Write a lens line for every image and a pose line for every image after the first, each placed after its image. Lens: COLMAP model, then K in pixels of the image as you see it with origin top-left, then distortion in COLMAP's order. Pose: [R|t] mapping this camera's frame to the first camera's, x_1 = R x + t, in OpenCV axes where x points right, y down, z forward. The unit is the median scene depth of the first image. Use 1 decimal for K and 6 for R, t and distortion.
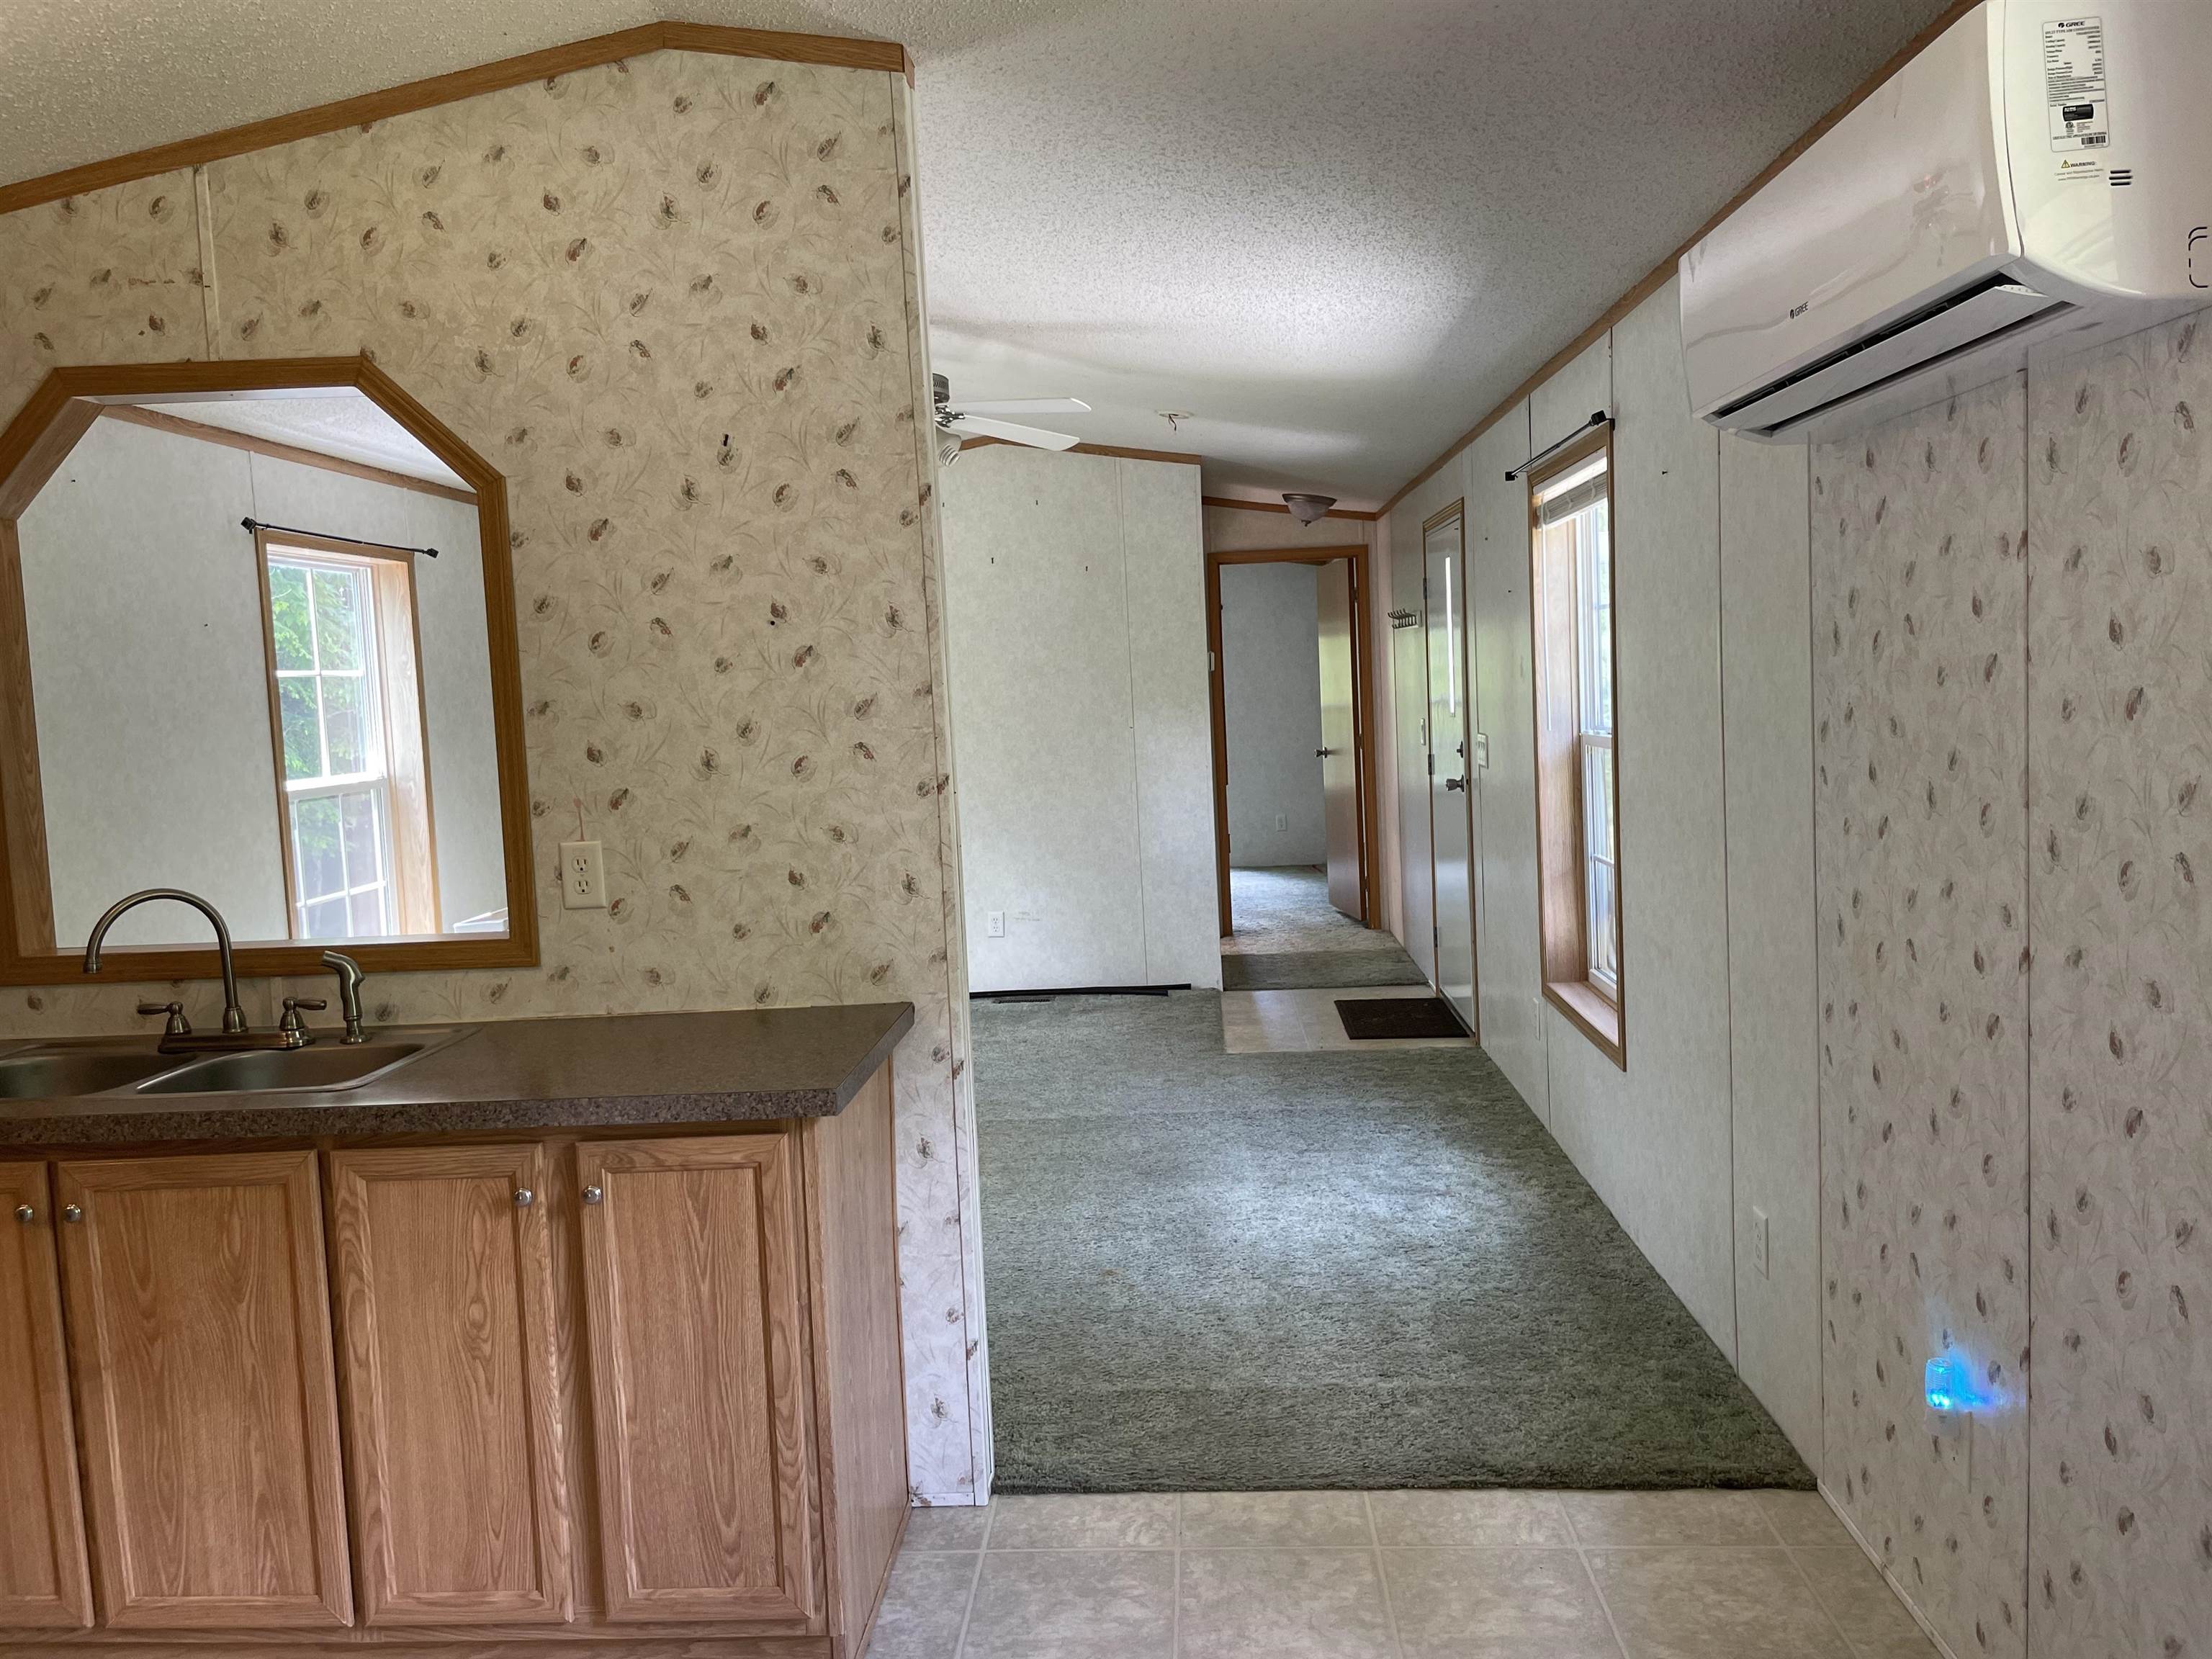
lens RADIAL K [[1687.9, 0, 1103.9], [0, 1687.9, 809.0], [0, 0, 1]] dist [0.085498, -0.119812]
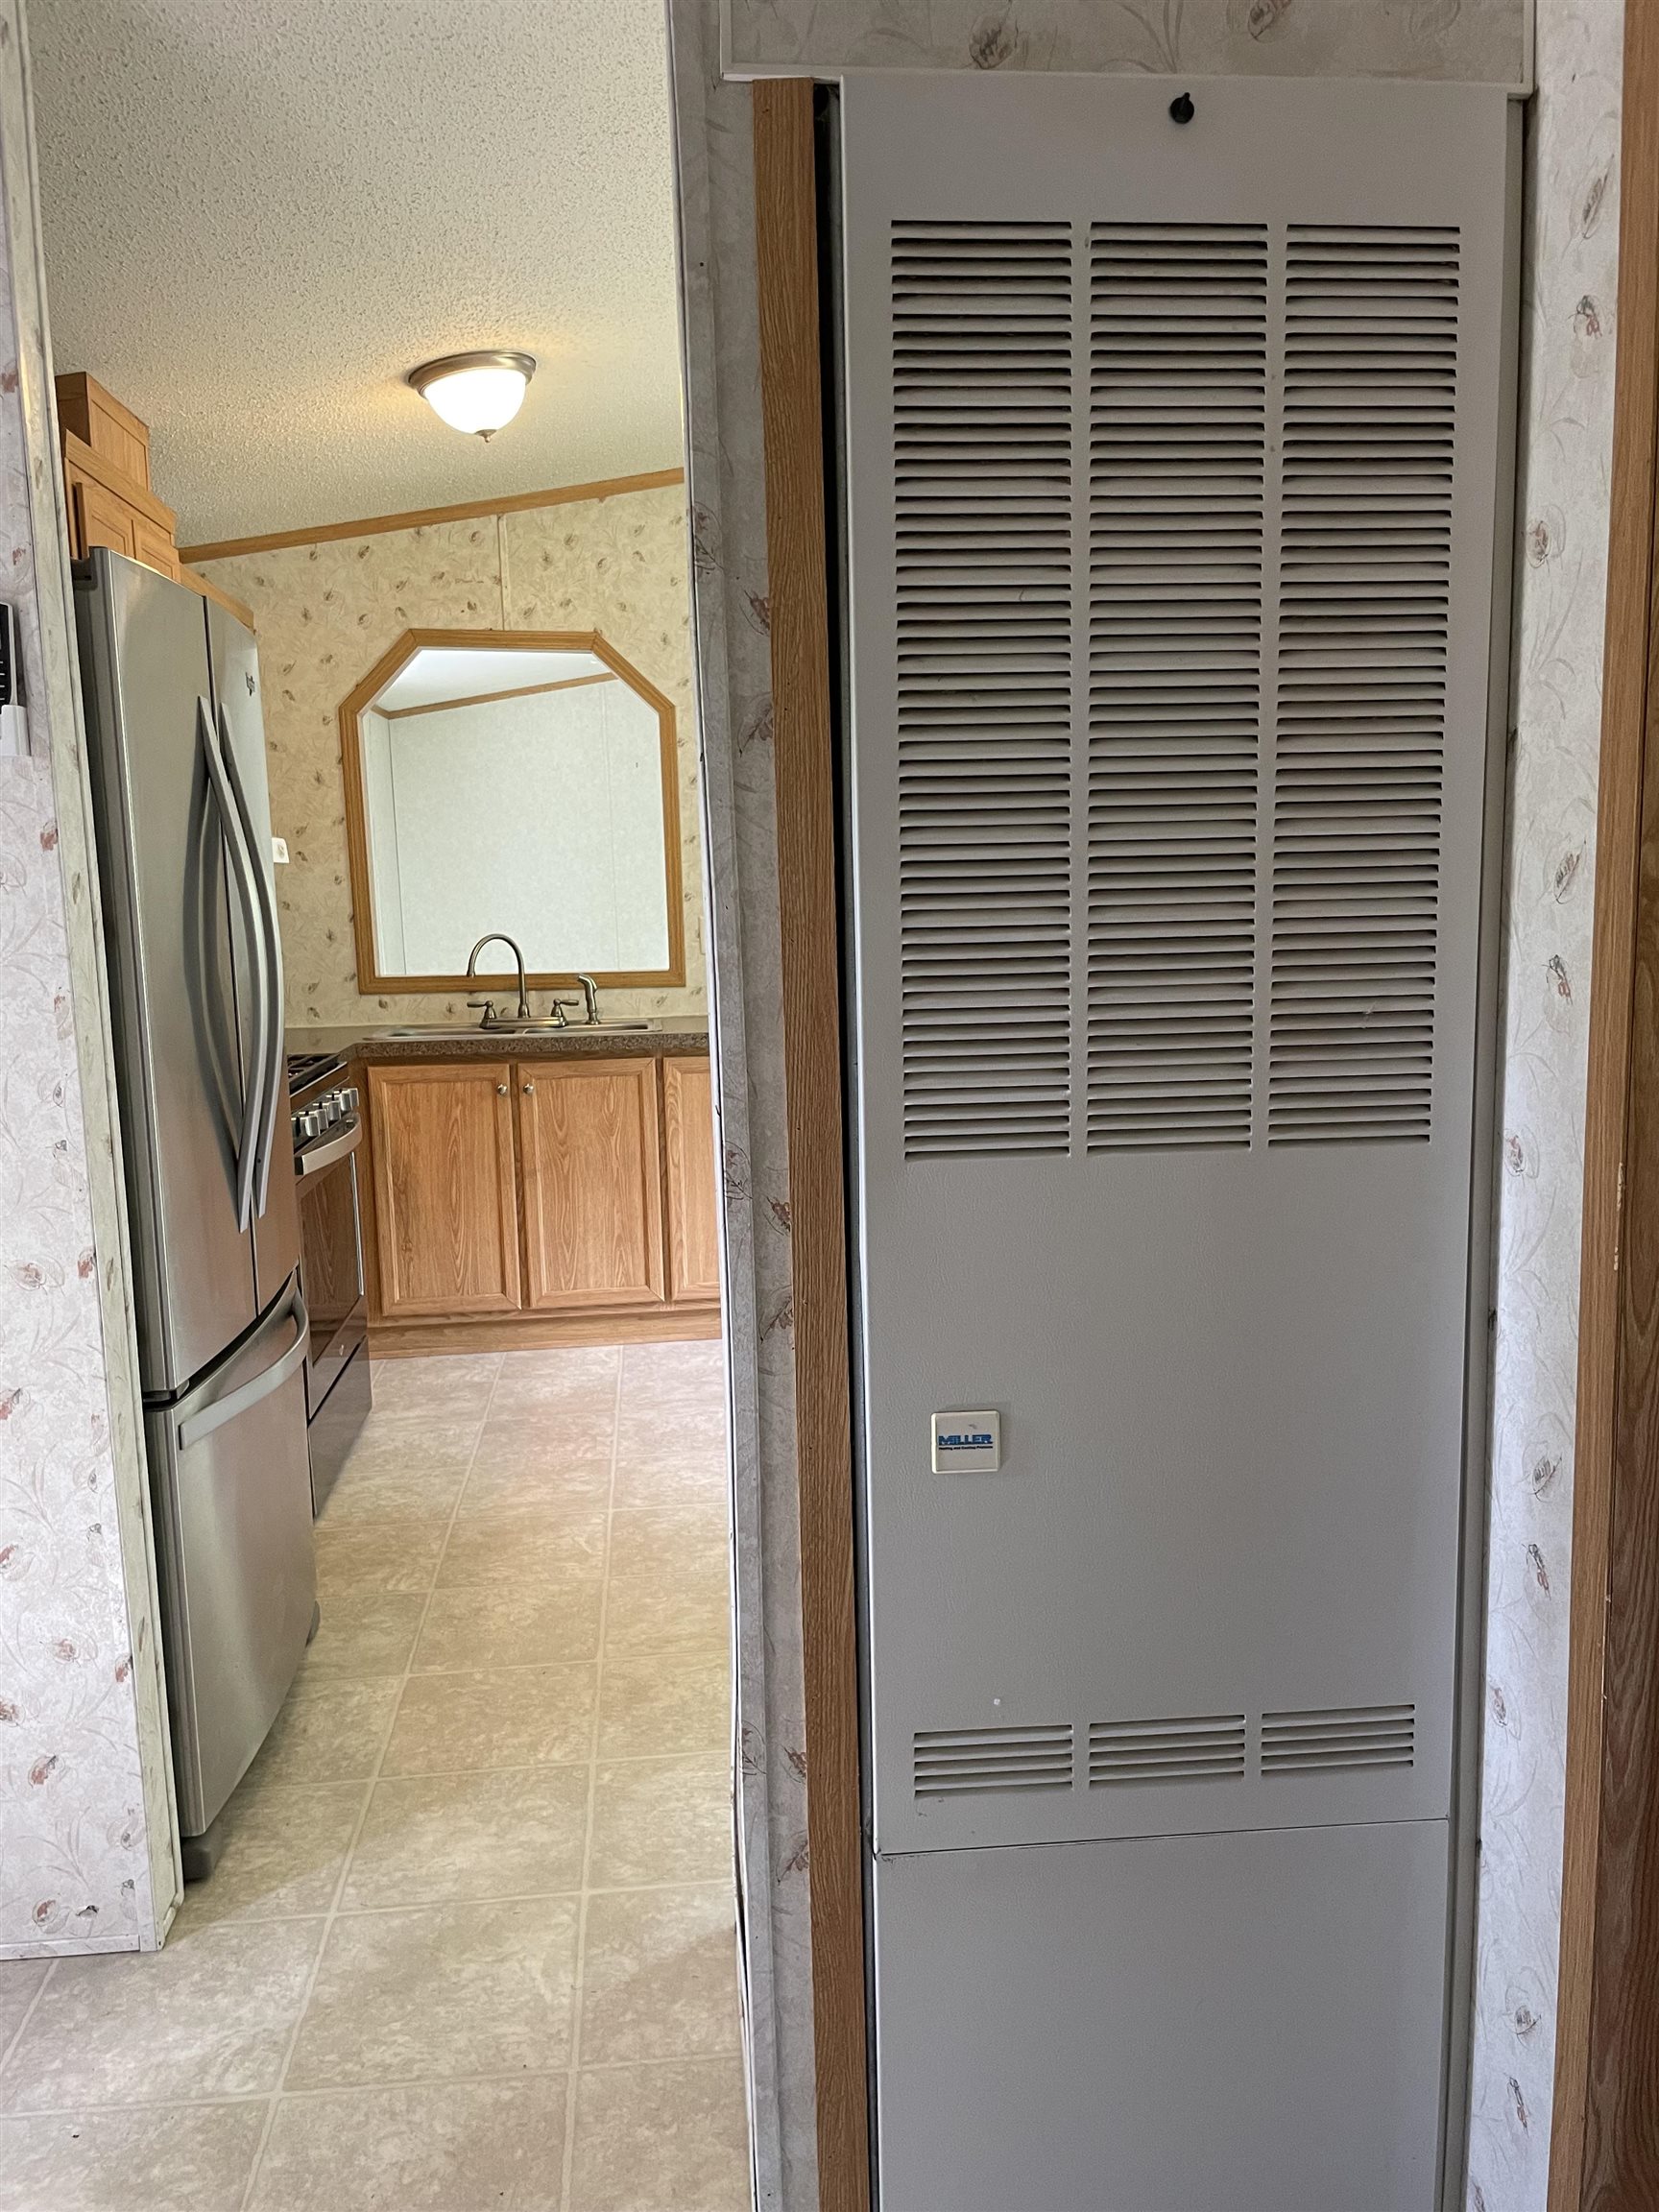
lens RADIAL K [[1687.9, 0, 847.3], [0, 1687.9, 1125.4], [0, 0, 1]] dist [0.085498, -0.119812]
pose [[0.985791, 0.000426, 0.167979, -0.474258], [-0.012434, 0.997438, 0.070442, 0.114239], [-0.167518, -0.071530, 0.983271, -0.799598]]
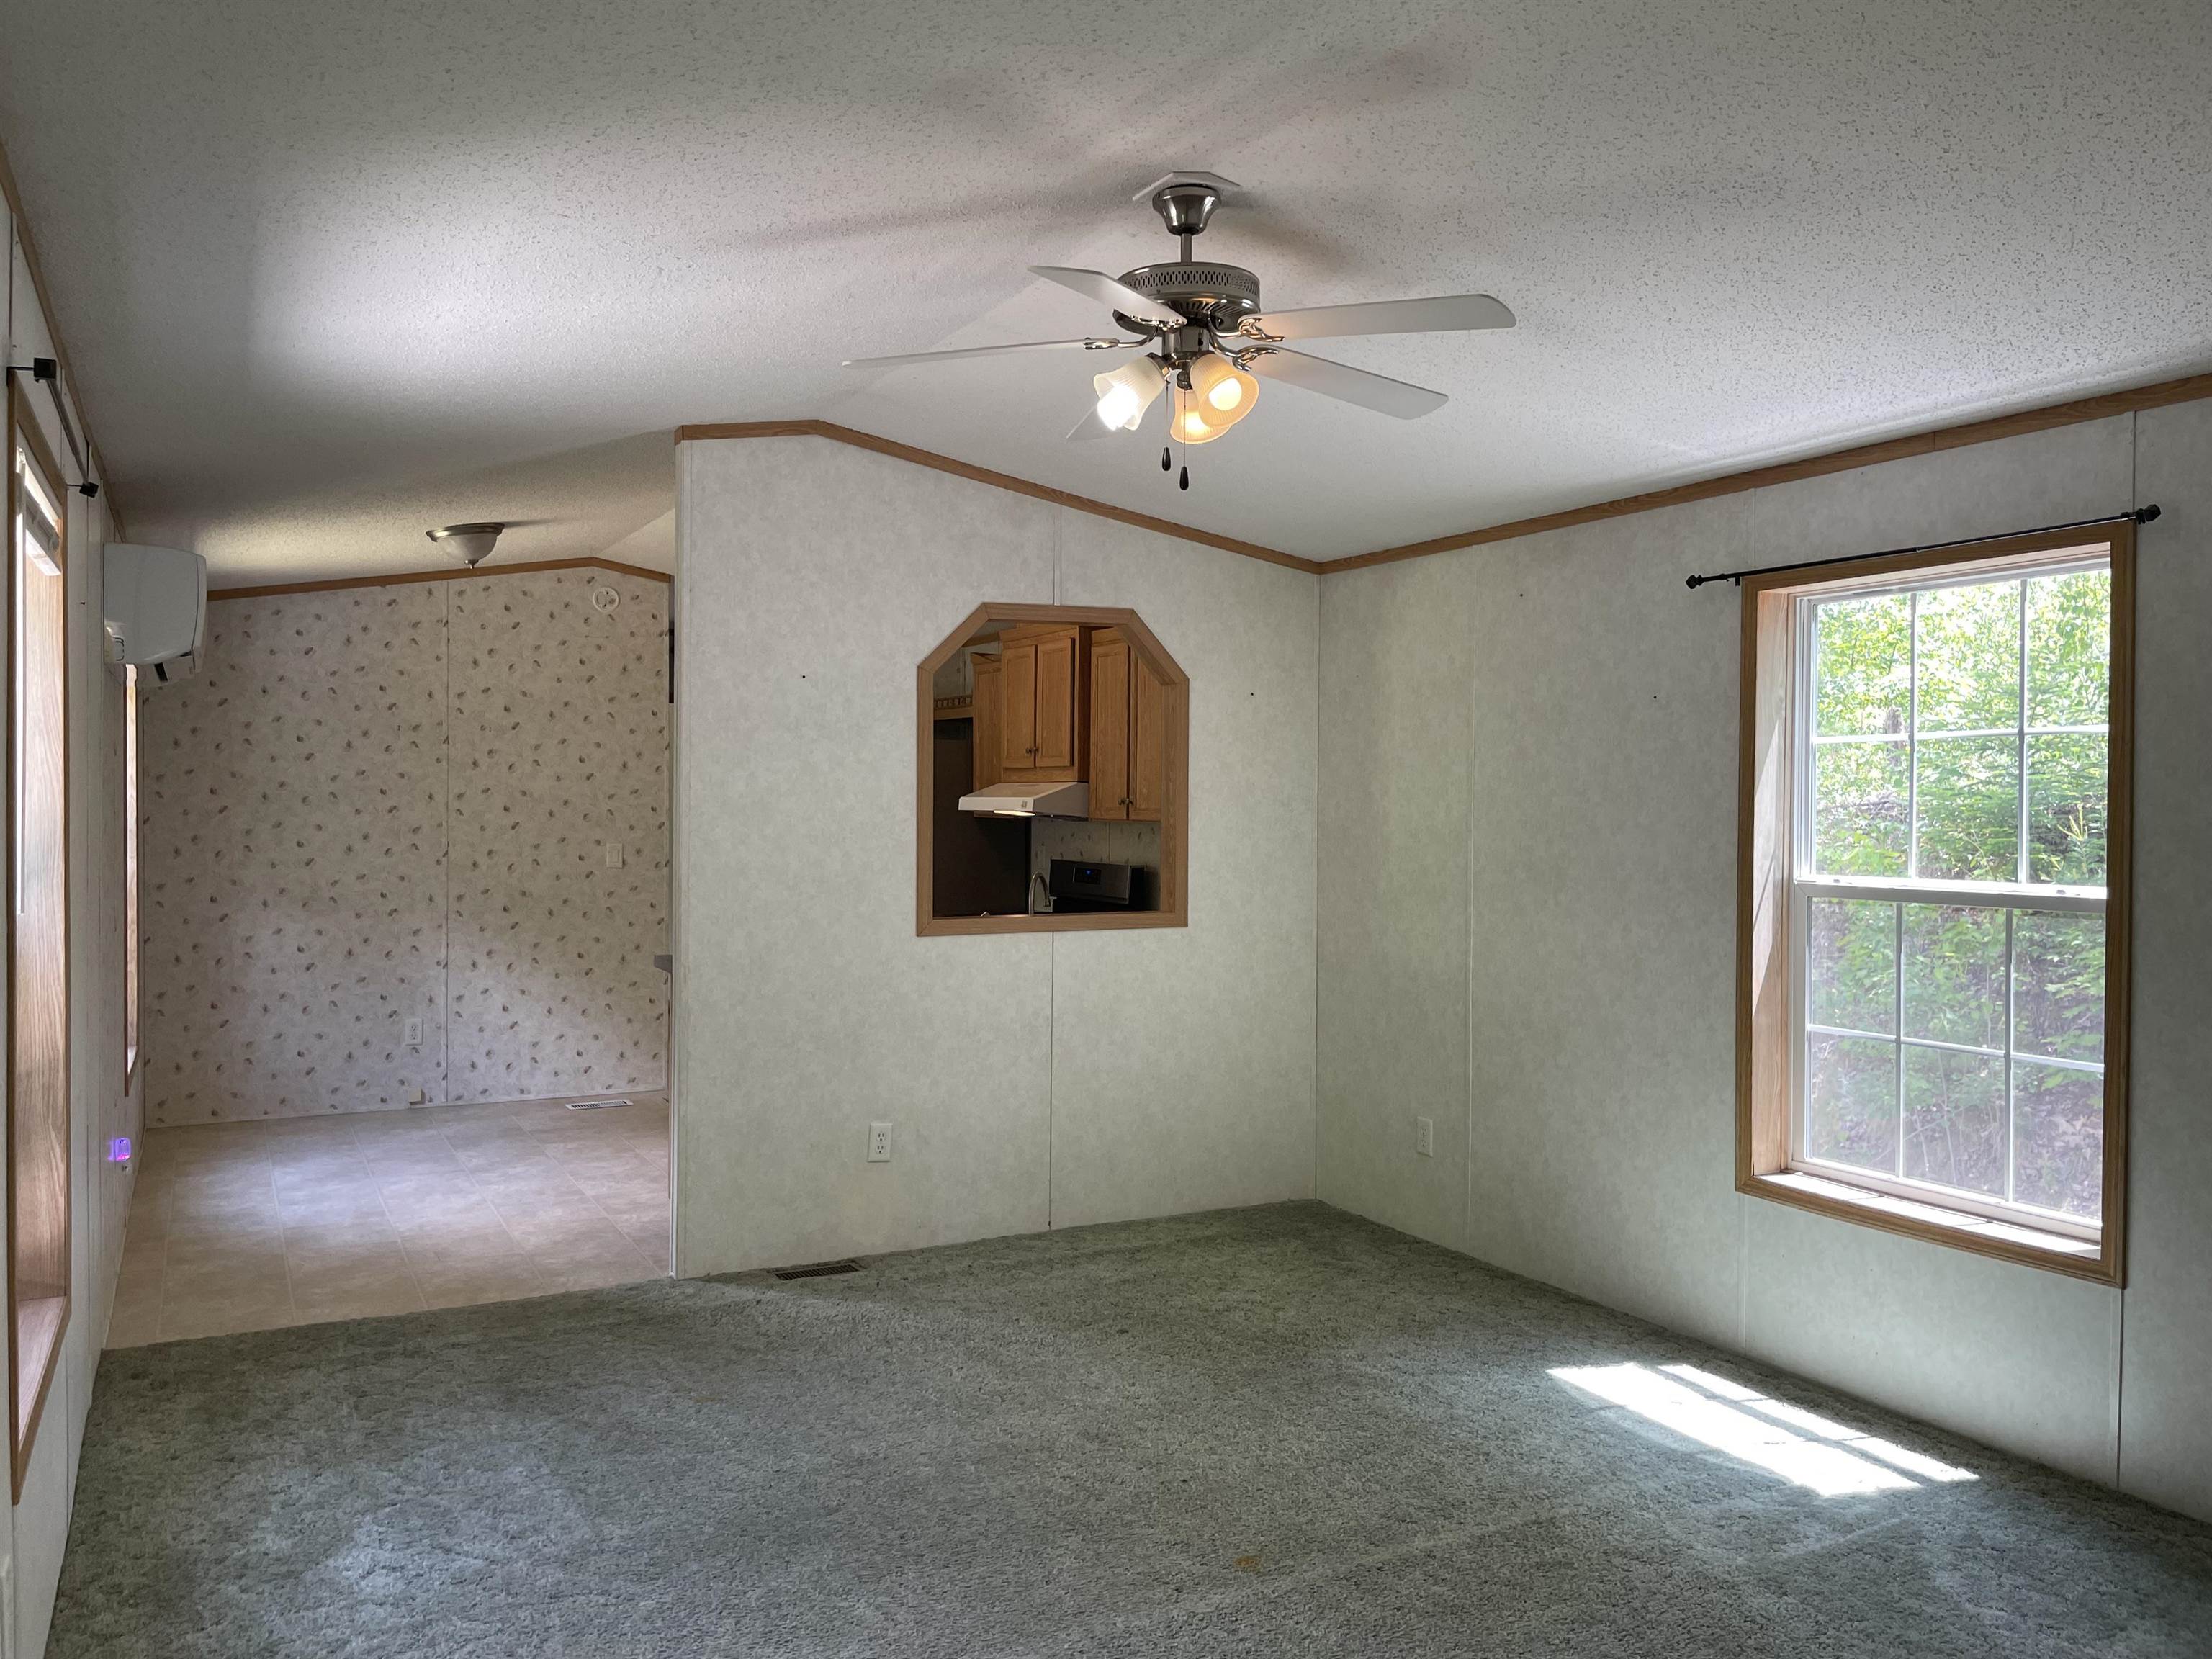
lens RADIAL K [[1683.9, 0, 1104.5], [0, 1683.9, 794.6], [0, 0, 1]] dist [0.094272, -0.132593]
pose [[-0.859497, 0.040322, -0.509548, 0.404421], [-0.002835, 0.996492, 0.083638, -0.213442], [0.511133, 0.073331, -0.856368, 2.707581]]
